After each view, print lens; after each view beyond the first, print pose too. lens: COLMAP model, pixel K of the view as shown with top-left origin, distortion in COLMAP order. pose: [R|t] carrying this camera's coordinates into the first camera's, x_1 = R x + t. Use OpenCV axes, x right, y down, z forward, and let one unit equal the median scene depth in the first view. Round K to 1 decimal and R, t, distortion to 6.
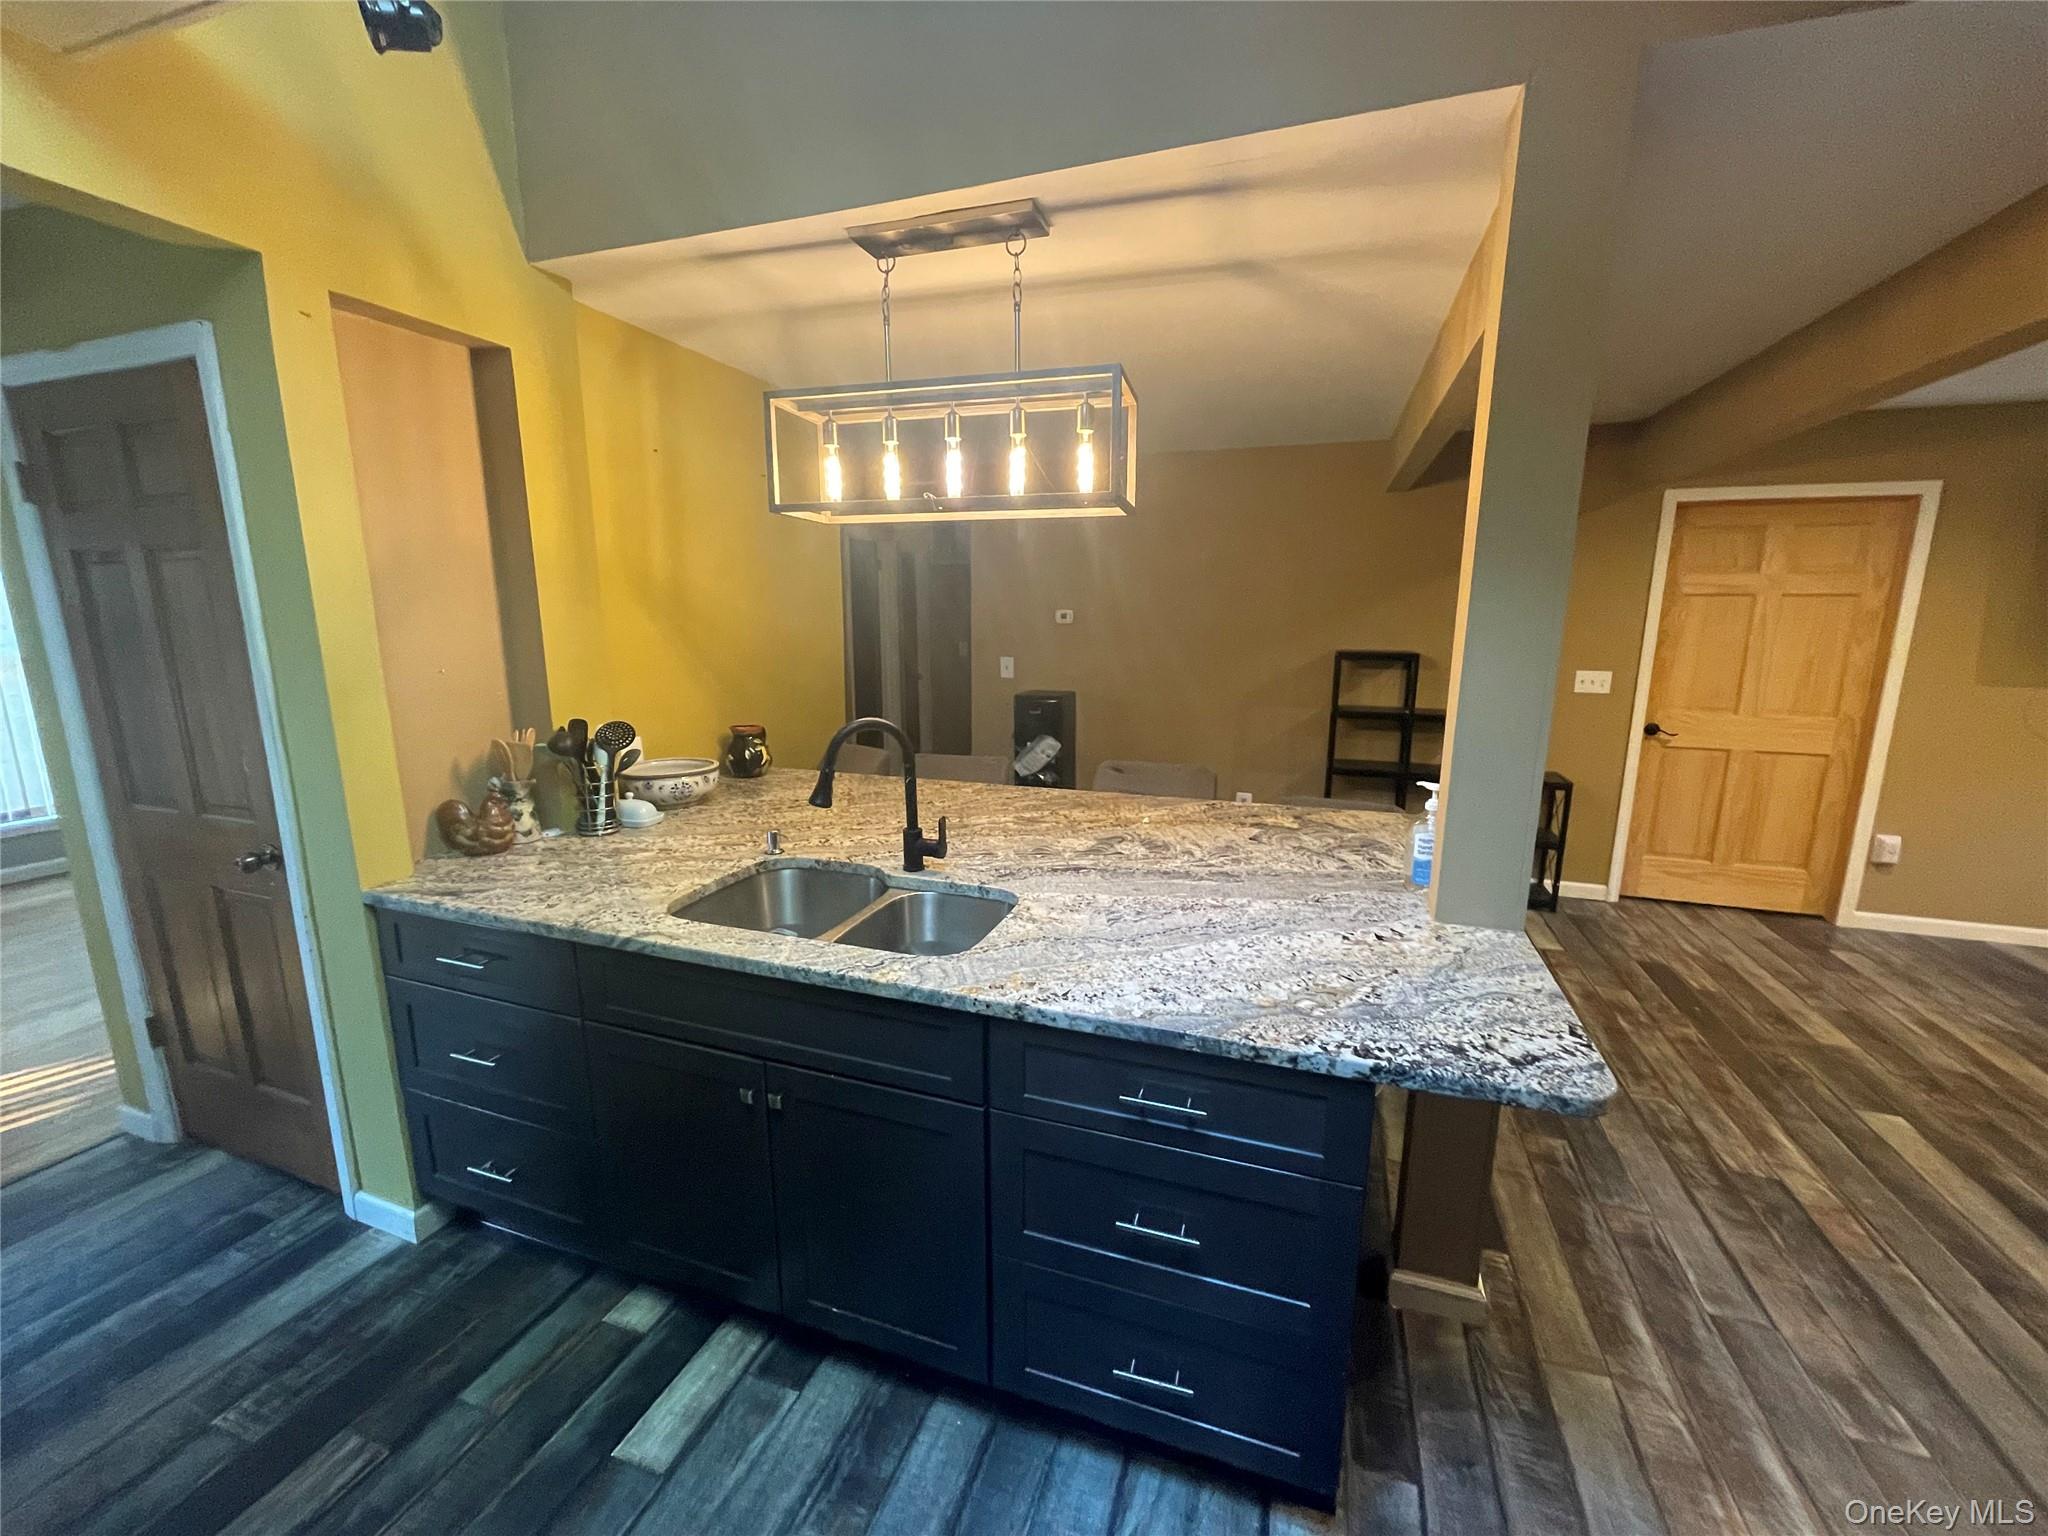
lens RADIAL K [[823.1, 0, 1023.3], [0, 823.1, 767.5], [0, 0, 1]] dist [-0.004026, 0.000334]
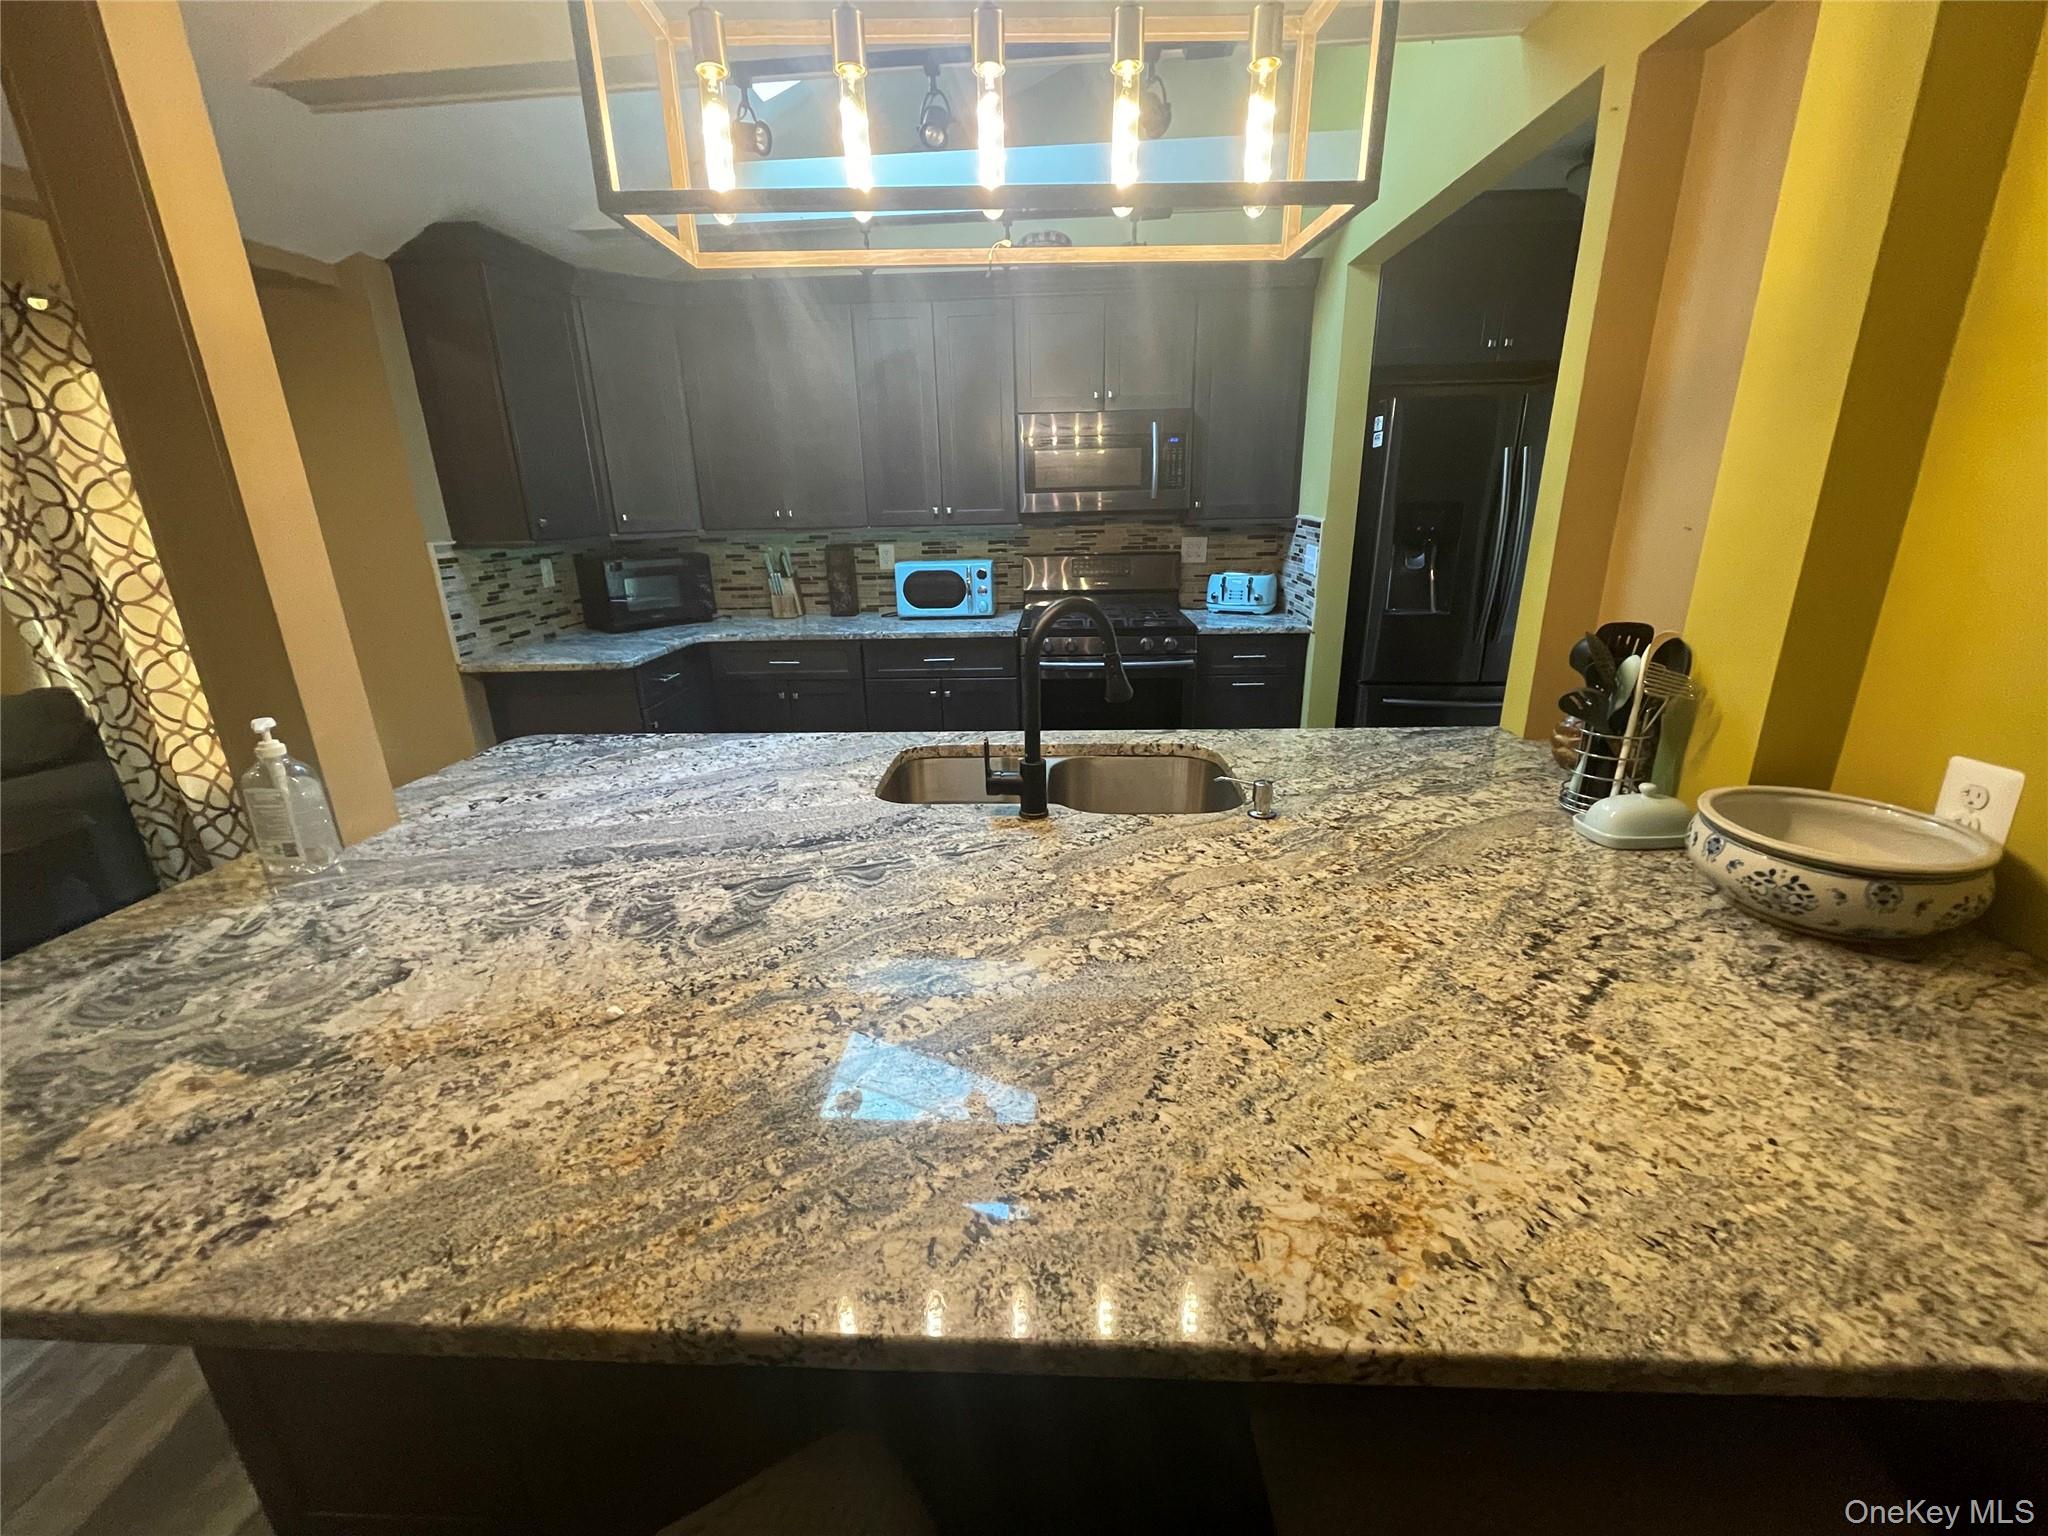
lens RADIAL K [[823.1, 0, 1024.6], [0, 823.1, 766.2], [0, 0, 1]] dist [-0.004026, 0.000334]
pose [[-0.955149, 0.108900, -0.275374, 0.067261], [-0.038193, 0.876855, 0.479236, -0.244081], [0.293652, 0.468259, -0.833368, 1.448871]]
